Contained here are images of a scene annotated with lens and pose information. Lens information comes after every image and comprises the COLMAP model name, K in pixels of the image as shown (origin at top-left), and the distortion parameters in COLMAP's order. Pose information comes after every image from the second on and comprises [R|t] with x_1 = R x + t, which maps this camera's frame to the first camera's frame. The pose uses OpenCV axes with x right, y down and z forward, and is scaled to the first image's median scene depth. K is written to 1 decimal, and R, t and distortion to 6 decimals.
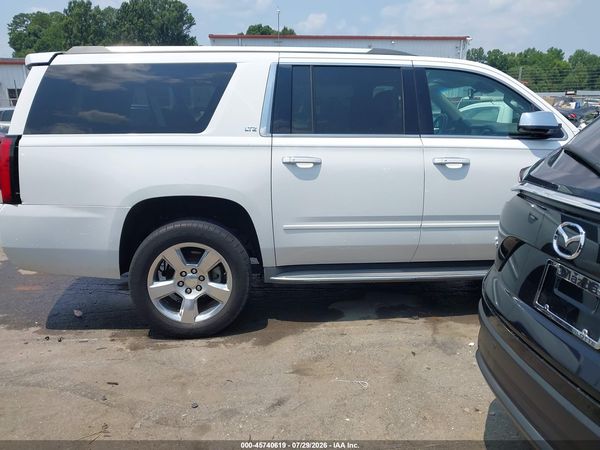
lens RADIAL K [[480.3, 0, 302.5], [0, 480.3, 261.6], [0, 0, 1]] dist [0.014820, -0.013009]
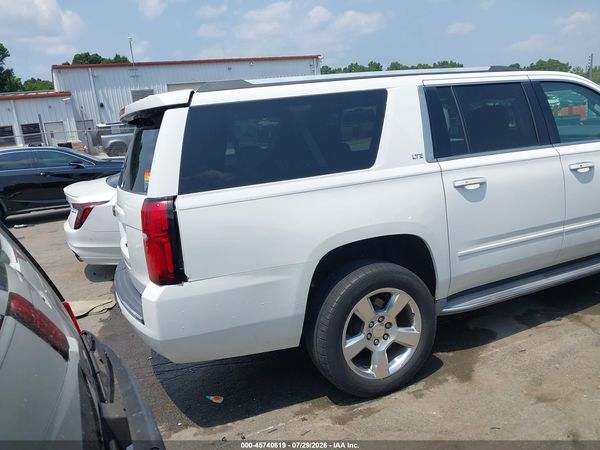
lens RADIAL K [[474.7, 0, 300.6], [0, 474.7, 263.5], [0, 0, 1]] dist [0.002257, 0.004634]
pose [[0.939642, -0.174925, 0.294064, -0.611423], [0.183908, 0.982939, -0.002947, -0.107757], [-0.288532, 0.056849, 0.955781, 0.192724]]
